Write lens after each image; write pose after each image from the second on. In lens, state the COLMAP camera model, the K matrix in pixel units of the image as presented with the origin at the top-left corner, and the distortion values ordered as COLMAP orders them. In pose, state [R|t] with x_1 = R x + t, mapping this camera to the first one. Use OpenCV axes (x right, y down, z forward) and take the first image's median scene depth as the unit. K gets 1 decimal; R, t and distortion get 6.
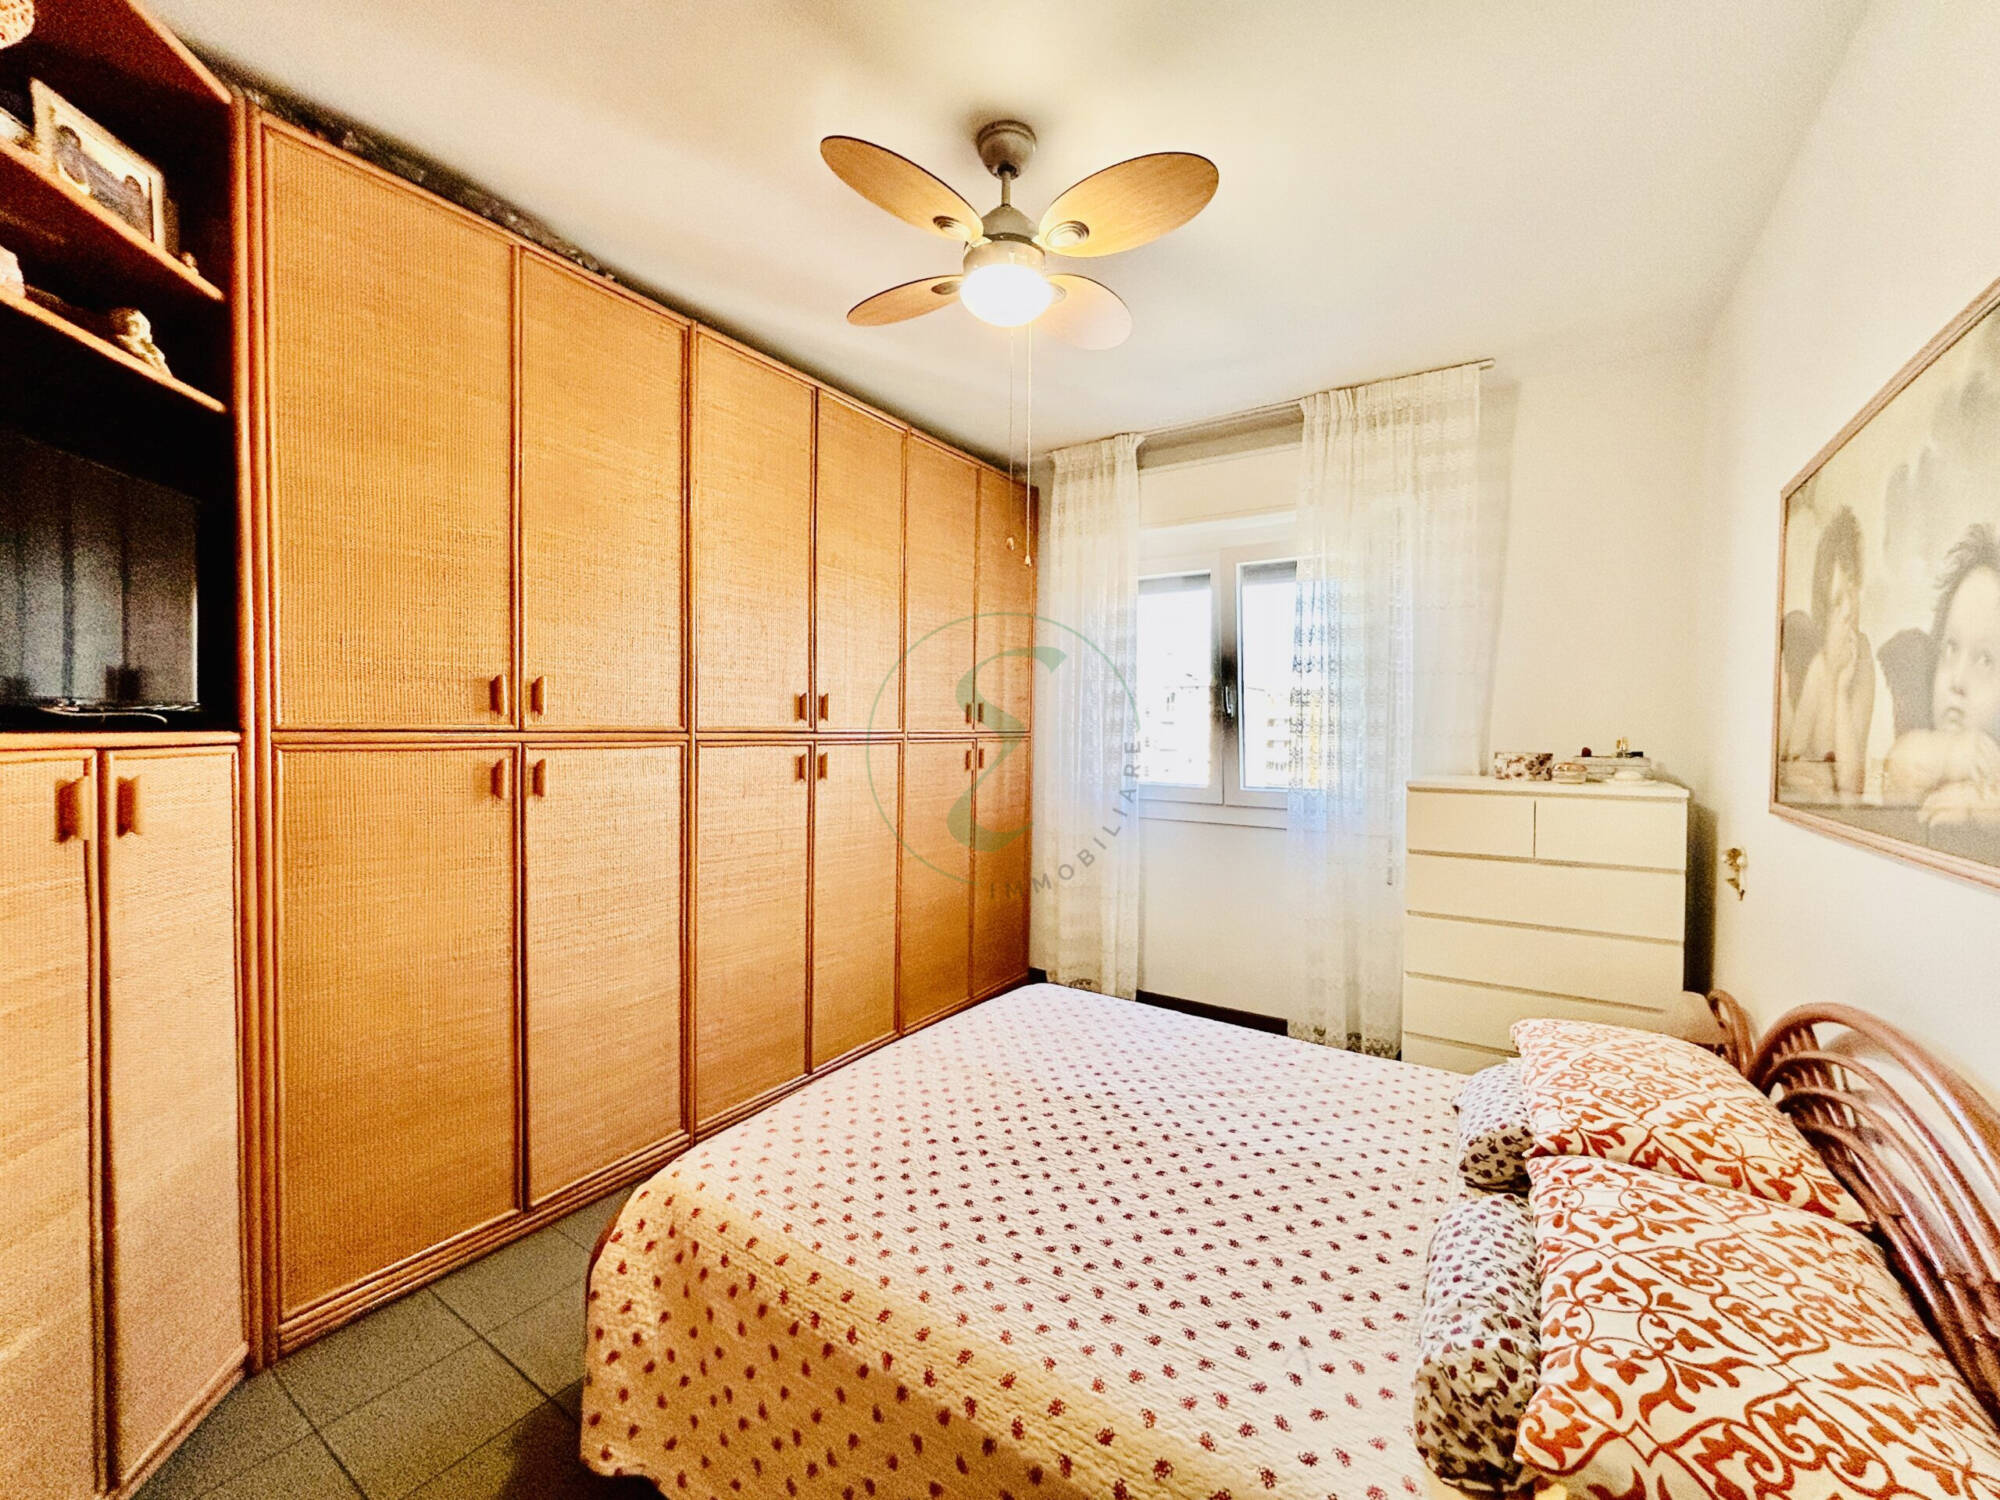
lens RADIAL K [[808.0, 0, 999.6], [0, 808.0, 748.0], [0, 0, 1]] dist [-0.002047, 0.001192]
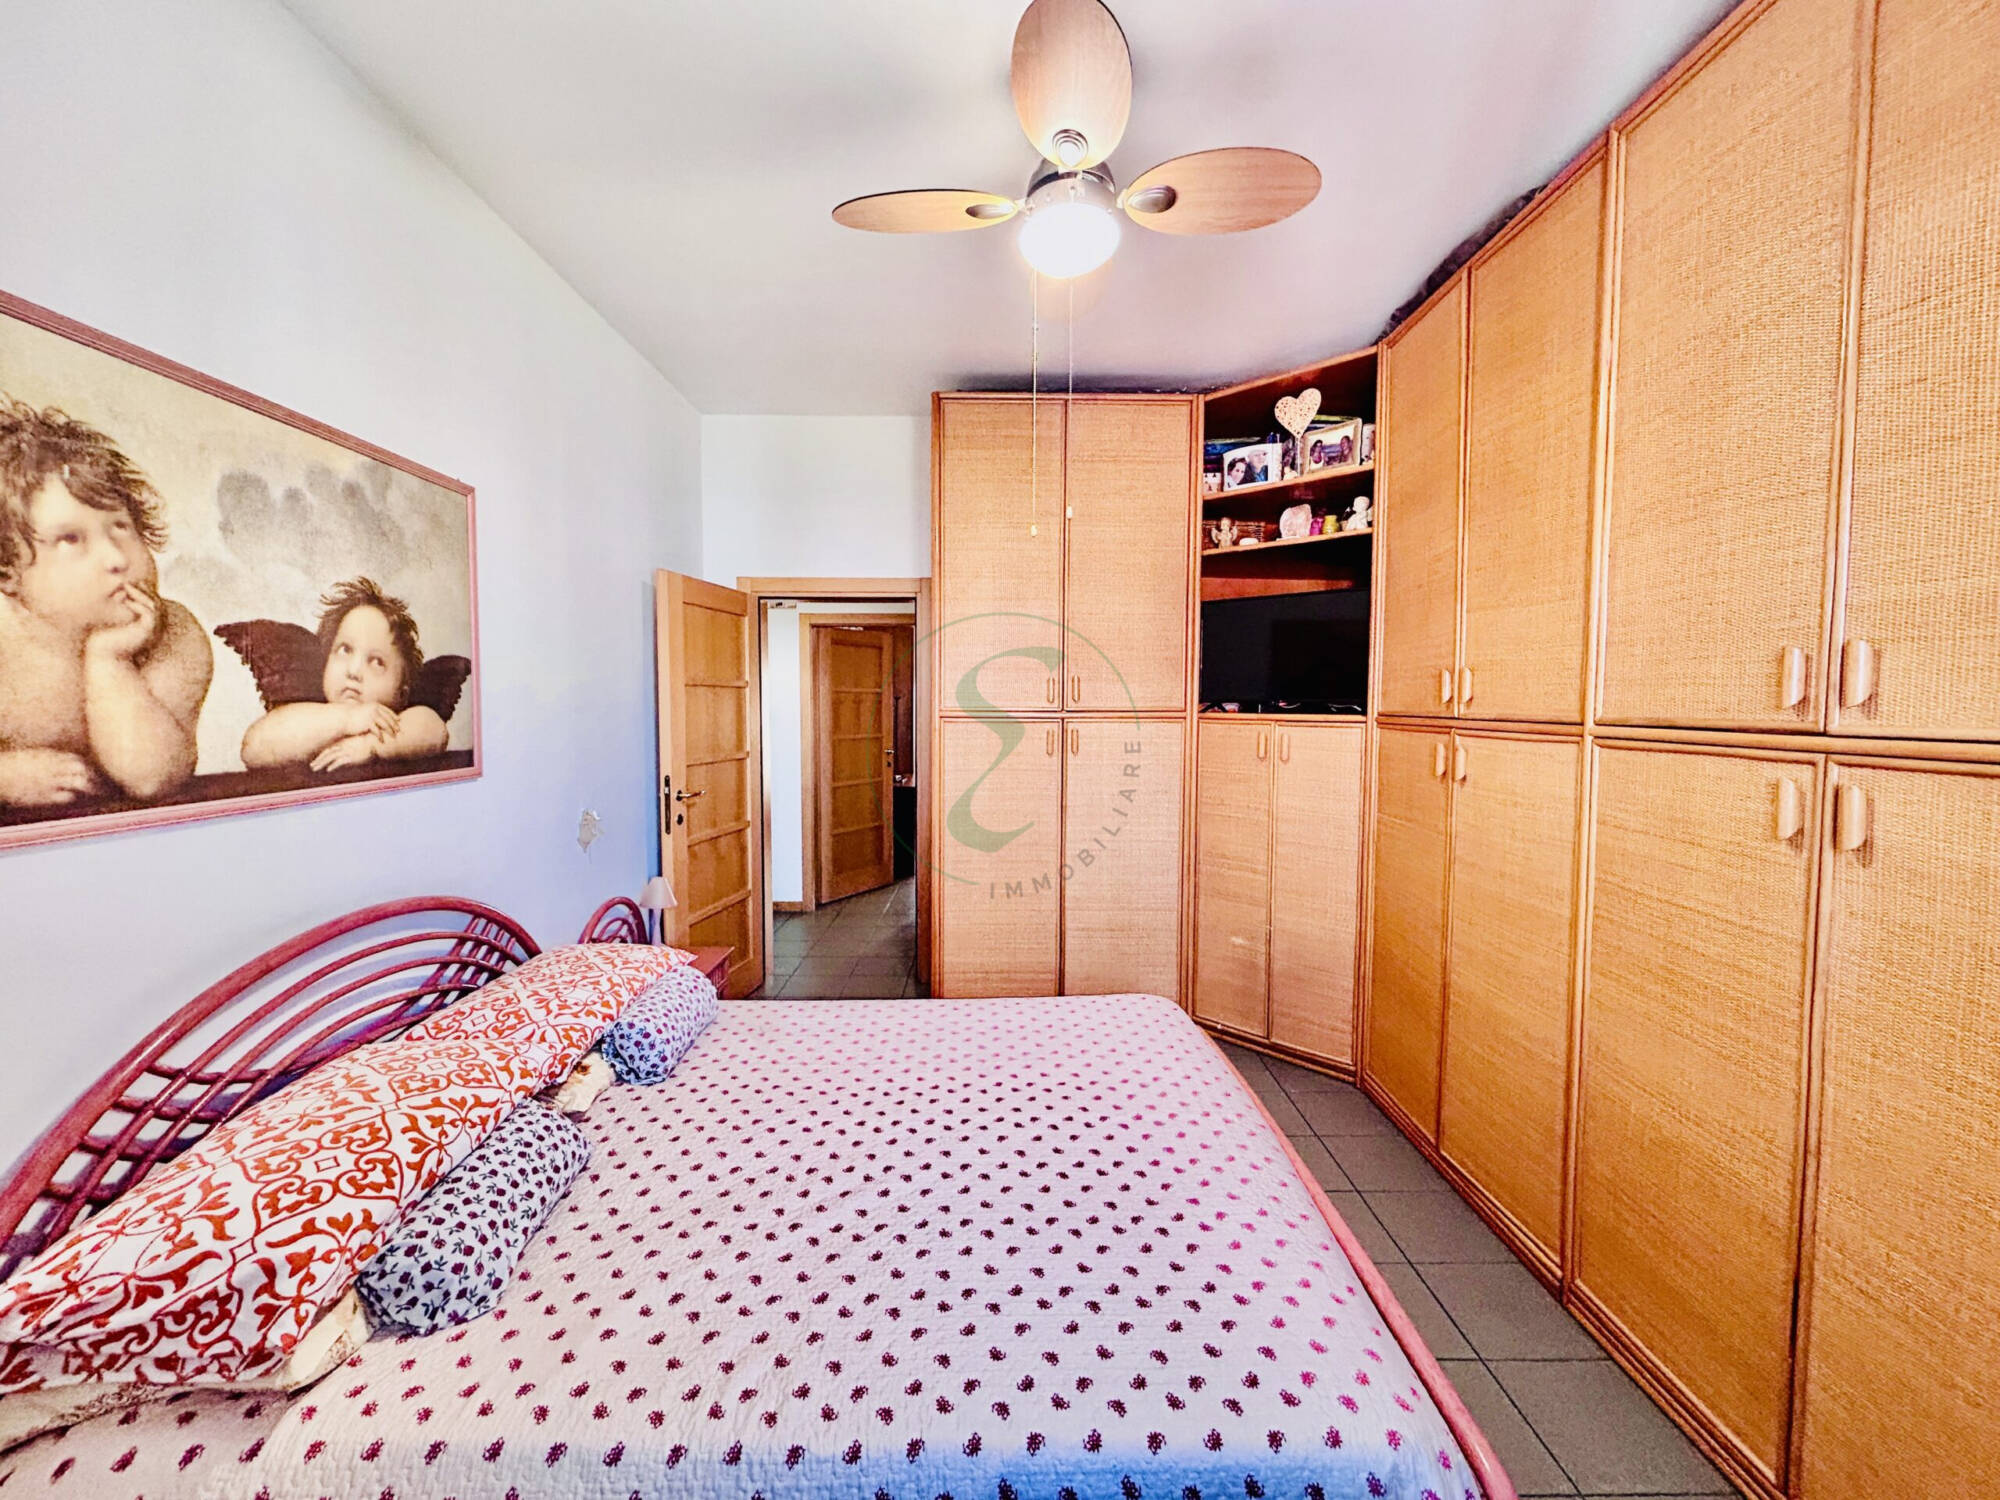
lens RADIAL K [[808.0, 0, 996.2], [0, 808.0, 745.3], [0, 0, 1]] dist [-0.002047, 0.001192]
pose [[-0.837746, 0.016368, -0.545814, 0.549816], [-0.027583, 0.997006, 0.072235, -0.048816], [0.545363, 0.075570, -0.834787, 1.664842]]
